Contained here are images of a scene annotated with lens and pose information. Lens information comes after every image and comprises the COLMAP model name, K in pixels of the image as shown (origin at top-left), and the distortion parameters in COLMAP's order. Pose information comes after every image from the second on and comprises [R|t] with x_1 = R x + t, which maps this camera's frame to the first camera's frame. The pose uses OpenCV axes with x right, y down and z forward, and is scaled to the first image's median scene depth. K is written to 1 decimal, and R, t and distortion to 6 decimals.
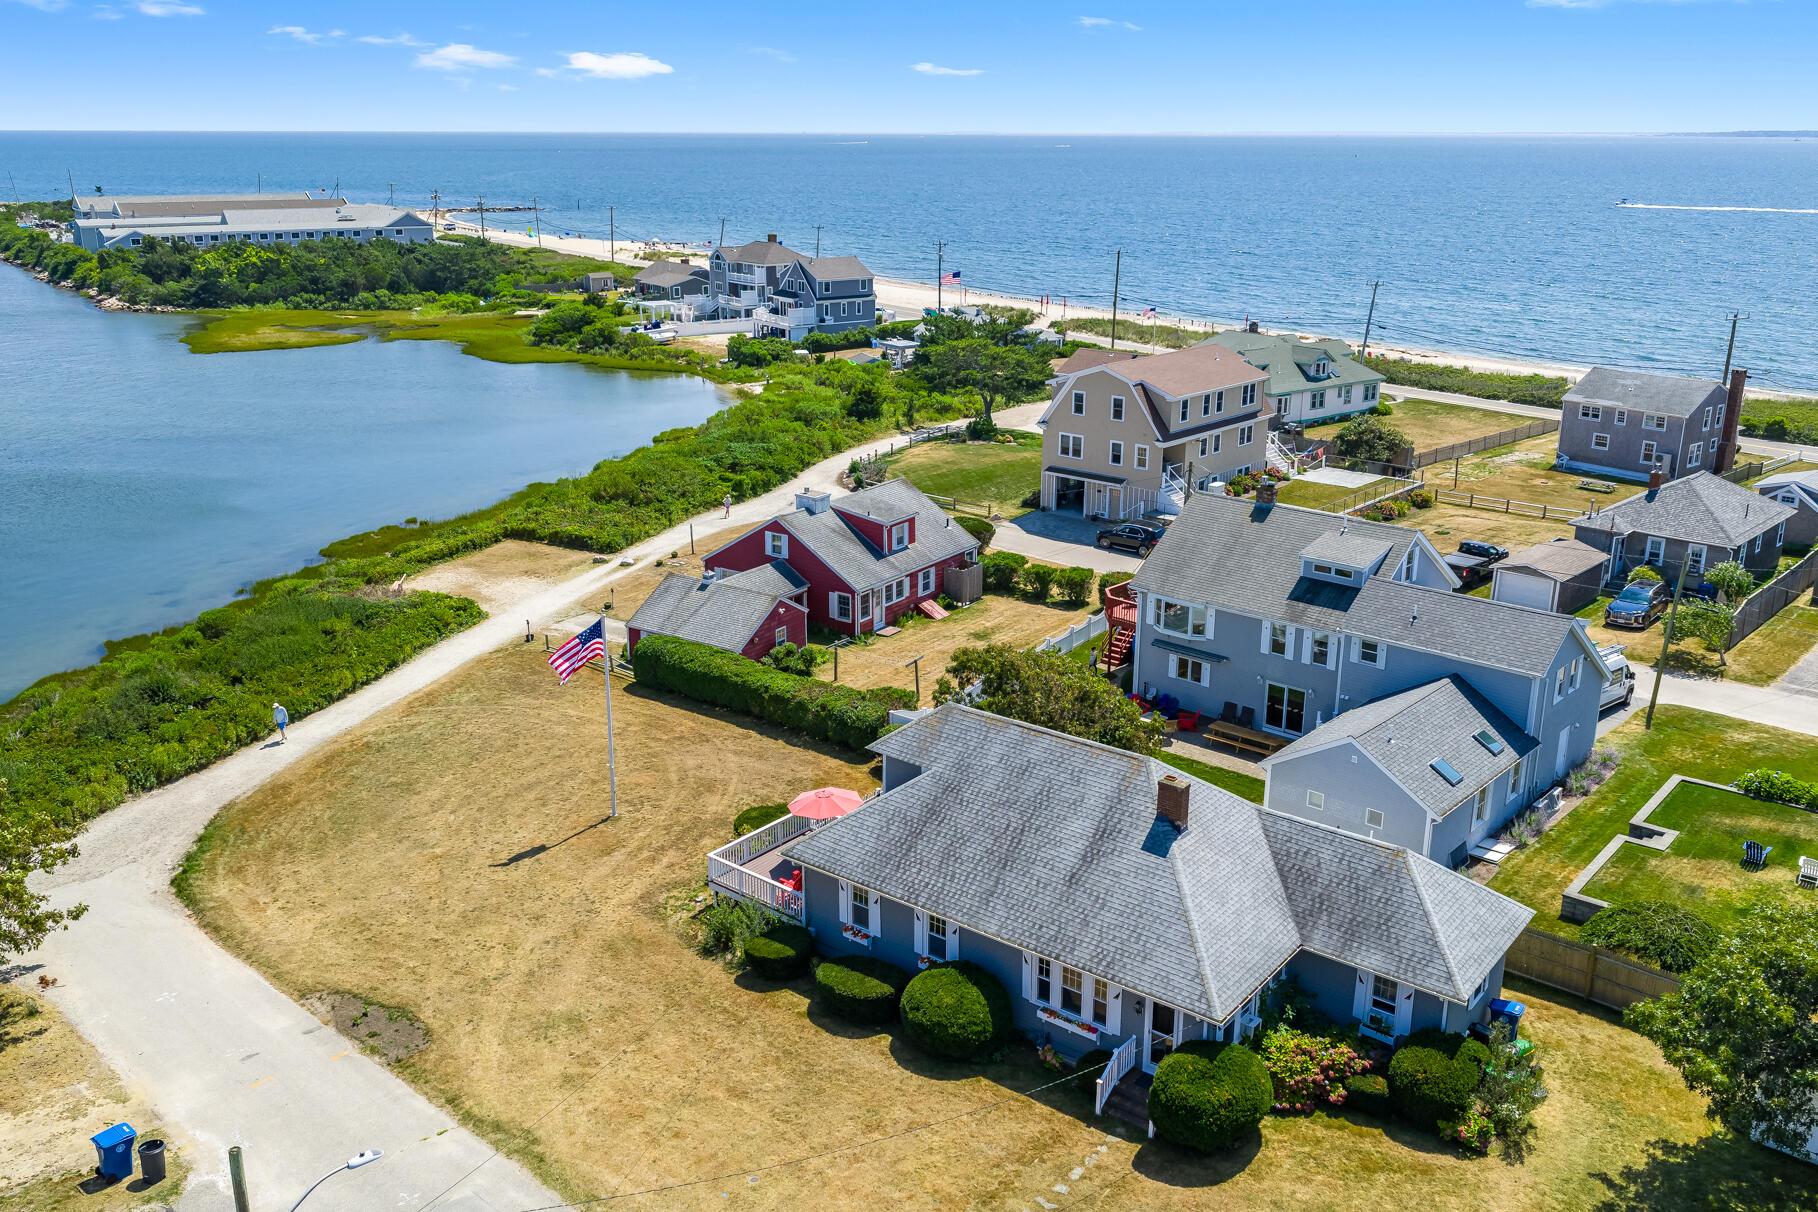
lens RADIAL K [[1510.7, 0, 909.0], [0, 1510.7, 606.0], [0, 0, 1]] dist [0.024062, -0.035986]
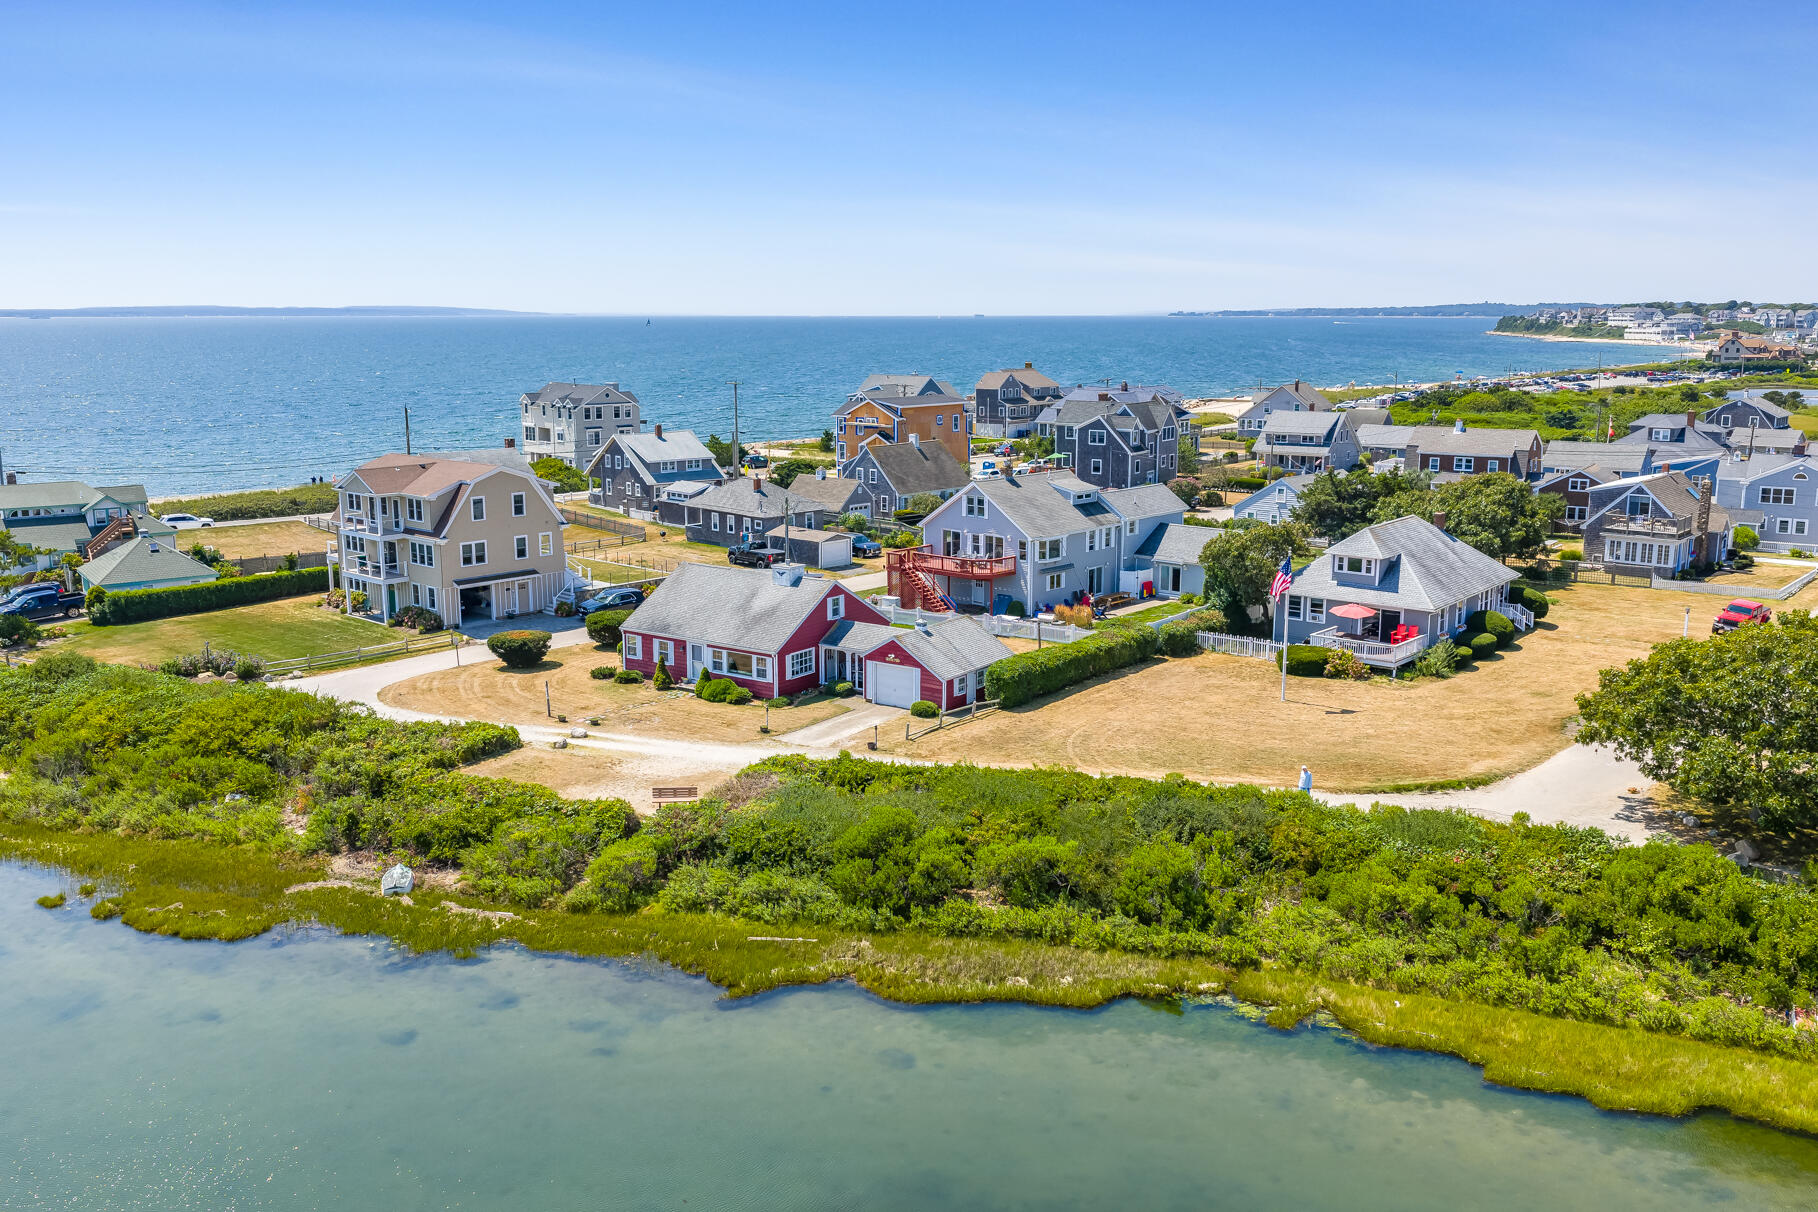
lens RADIAL K [[1510.7, 0, 909.0], [0, 1510.7, 606.0], [0, 0, 1]] dist [0.024062, -0.035986]
pose [[0.018911, -0.193661, 0.980886, -1.384729], [0.301793, 0.936407, 0.179061, -0.265222], [-0.953186, 0.292638, 0.076154, 1.066067]]
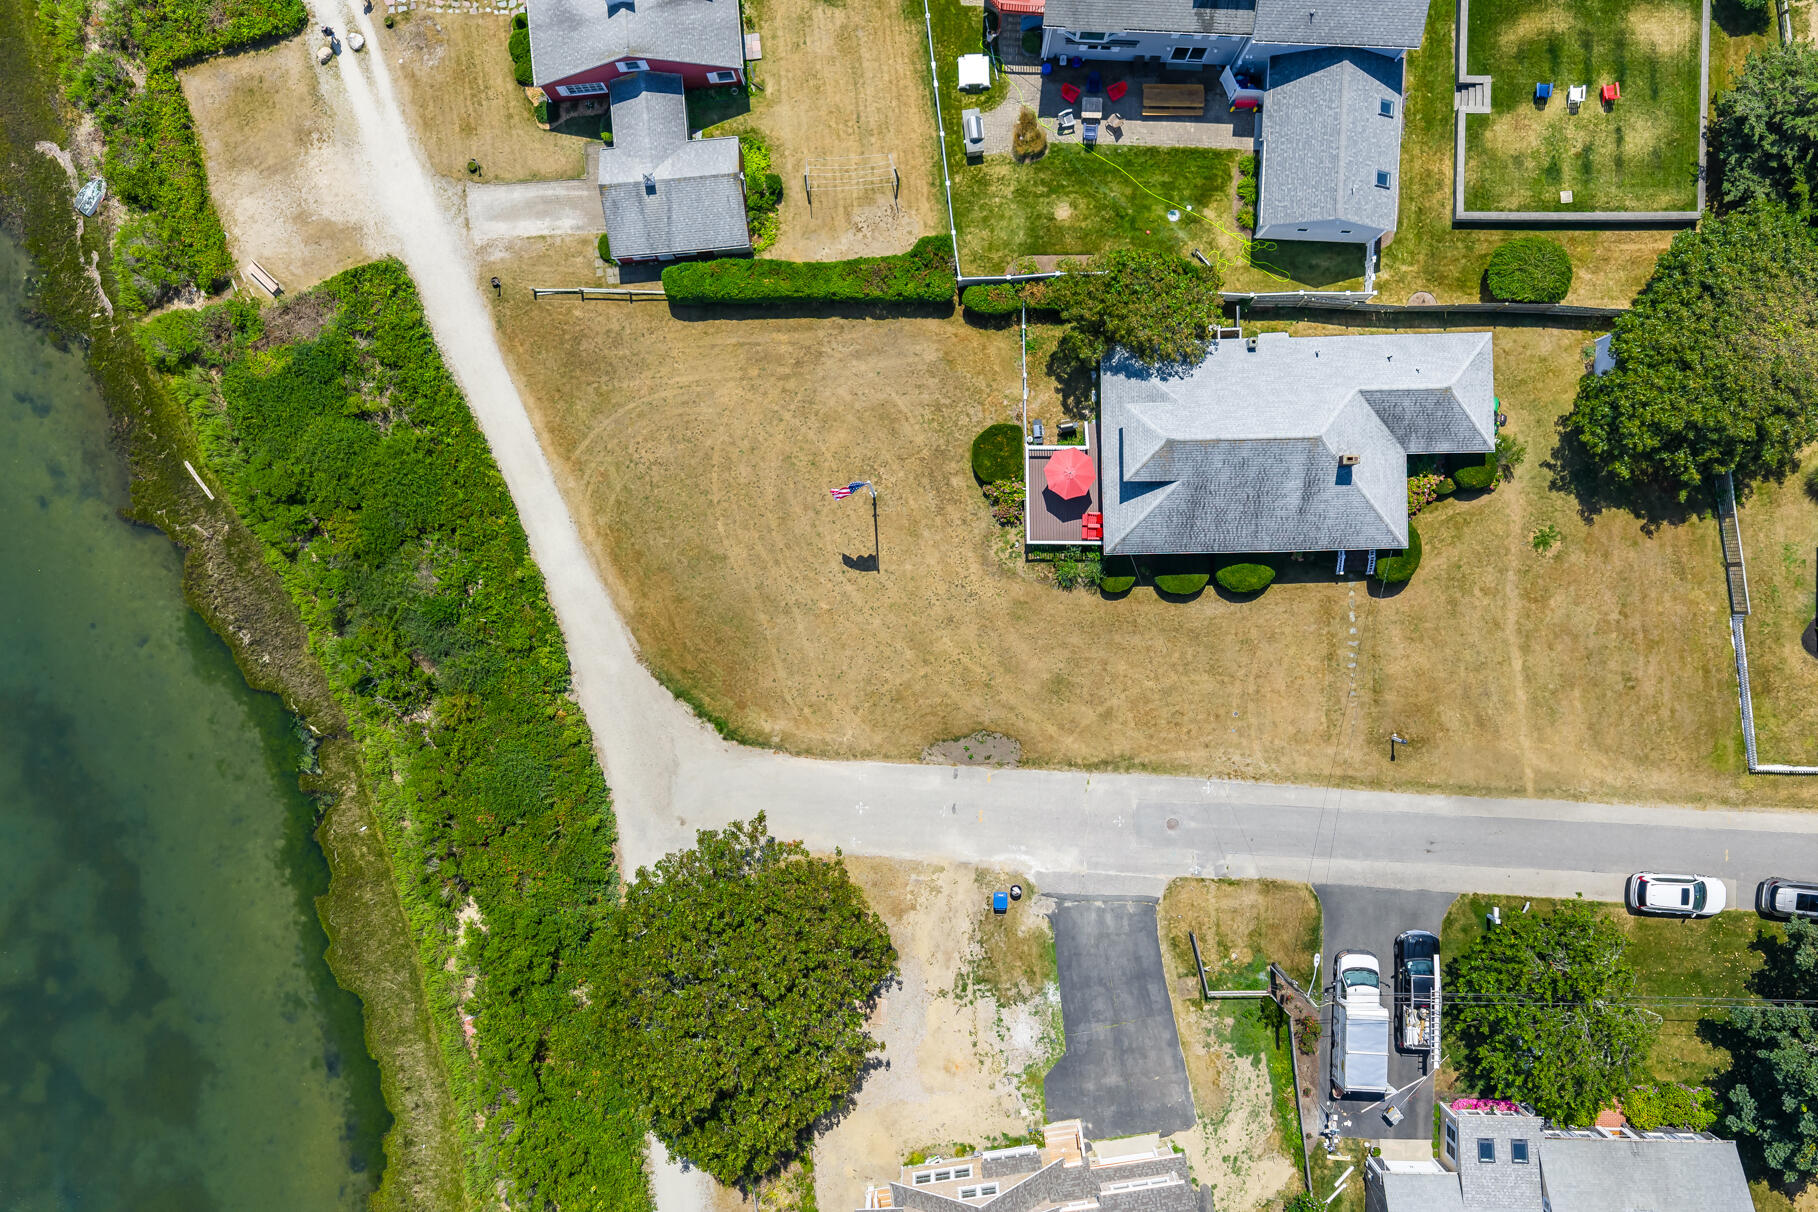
lens RADIAL K [[1510.7, 0, 909.0], [0, 1510.7, 606.0], [0, 0, 1]] dist [0.024062, -0.035986]
pose [[0.772194, -0.635268, -0.012292, -0.194011], [0.203387, 0.228805, 0.951988, -1.031841], [-0.601955, -0.737620, 0.305887, 0.423959]]
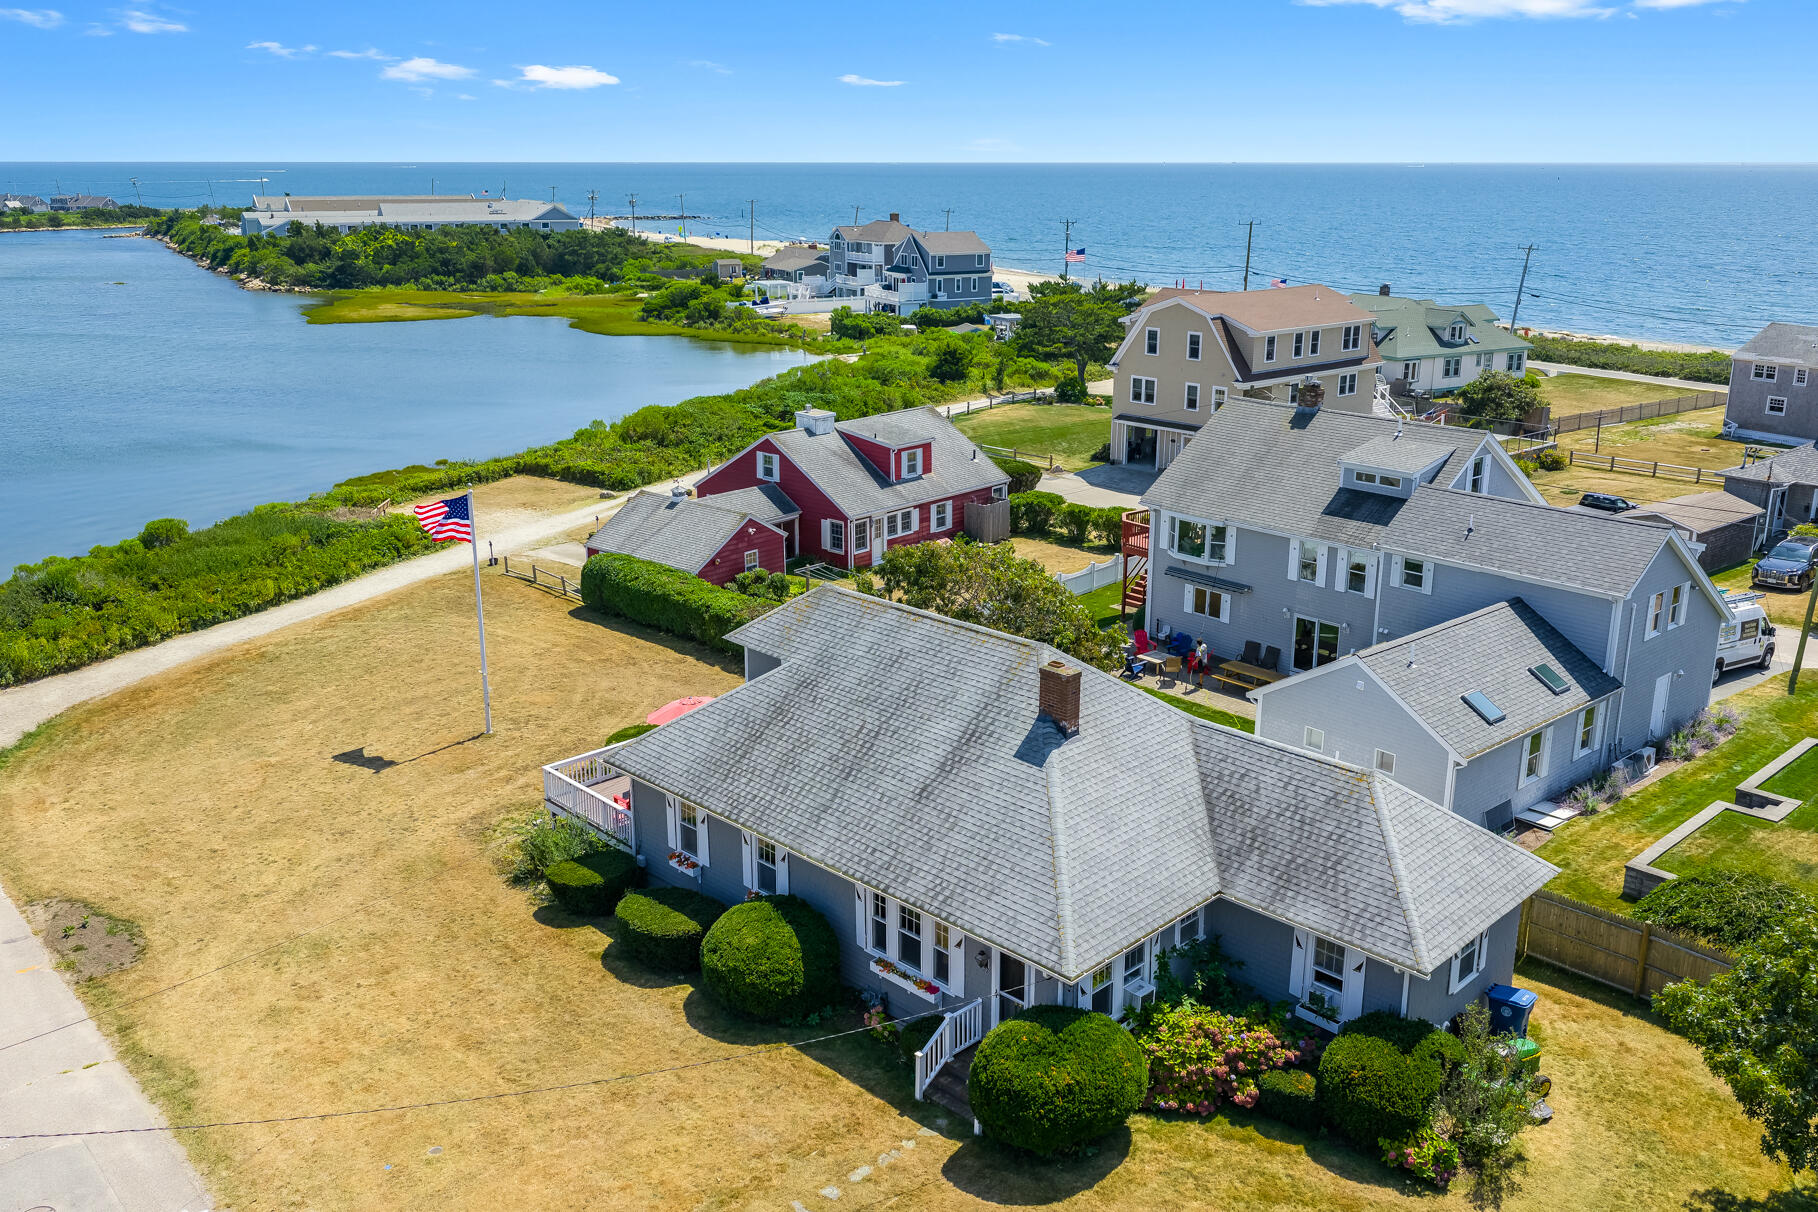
lens RADIAL K [[1510.7, 0, 909.0], [0, 1510.7, 606.0], [0, 0, 1]] dist [0.024062, -0.035986]
pose [[0.993068, 0.031579, -0.113223, 0.119969], [-0.033558, 0.999315, -0.015614, 0.064381], [0.112652, 0.019305, 0.993447, 0.156774]]
